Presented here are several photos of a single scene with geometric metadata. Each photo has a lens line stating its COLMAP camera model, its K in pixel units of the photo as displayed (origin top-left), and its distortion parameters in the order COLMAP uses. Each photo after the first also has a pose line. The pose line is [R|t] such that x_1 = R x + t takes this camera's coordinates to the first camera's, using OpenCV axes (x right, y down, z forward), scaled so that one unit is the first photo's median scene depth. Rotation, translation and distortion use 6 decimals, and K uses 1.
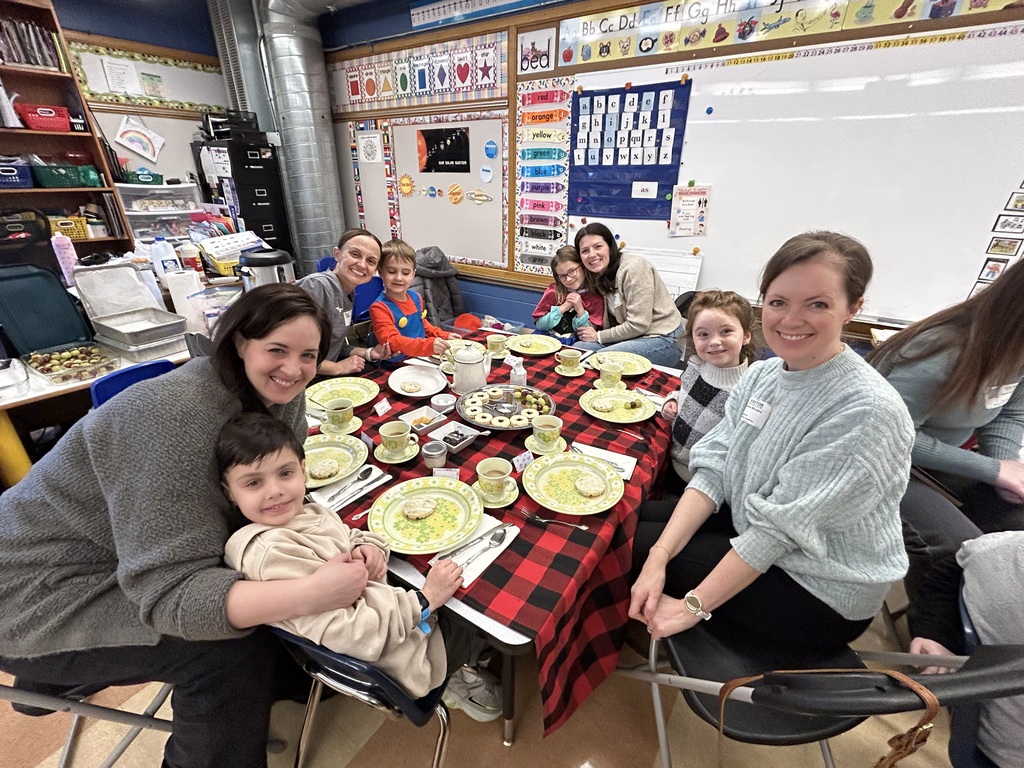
lens RADIAL K [[459.0, 0, 505.8], [0, 459.0, 383.9], [0, 0, 1]] dist [-0.000219, 0.001821]
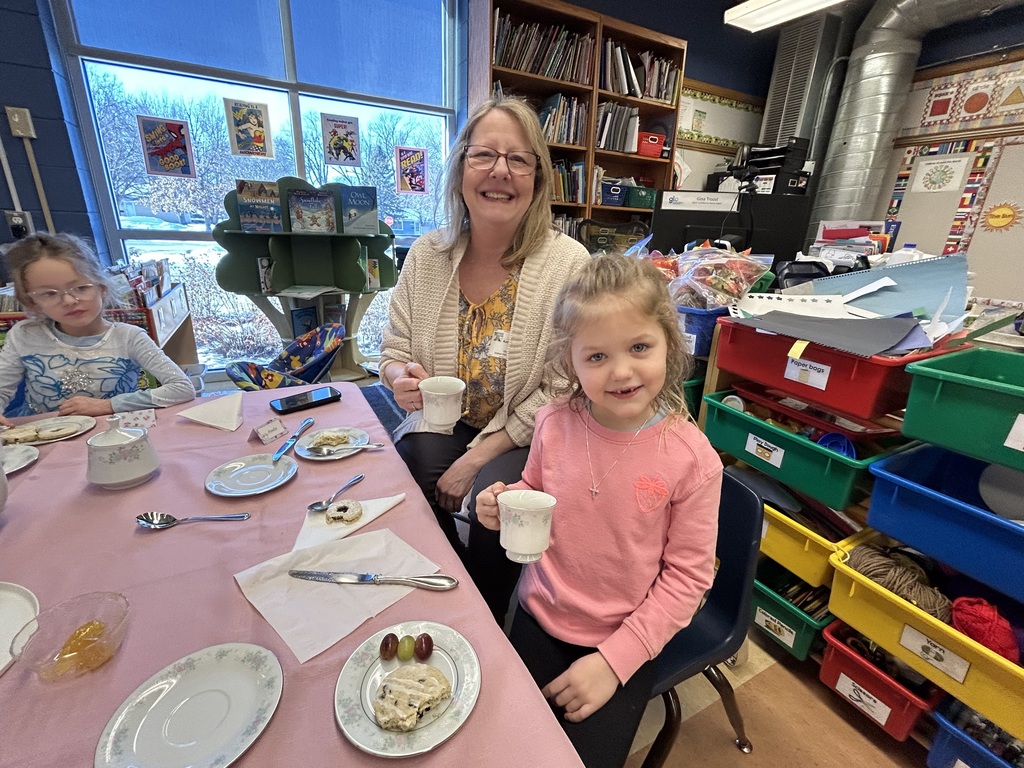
lens RADIAL K [[459.0, 0, 503.4], [0, 459.0, 381.3], [0, 0, 1]] dist [-0.000219, 0.001821]
pose [[0.889814, 0.168400, -0.424113, -0.669487], [-0.219853, 0.972641, -0.075064, 0.104683], [0.399869, 0.160036, 0.902493, -0.019104]]
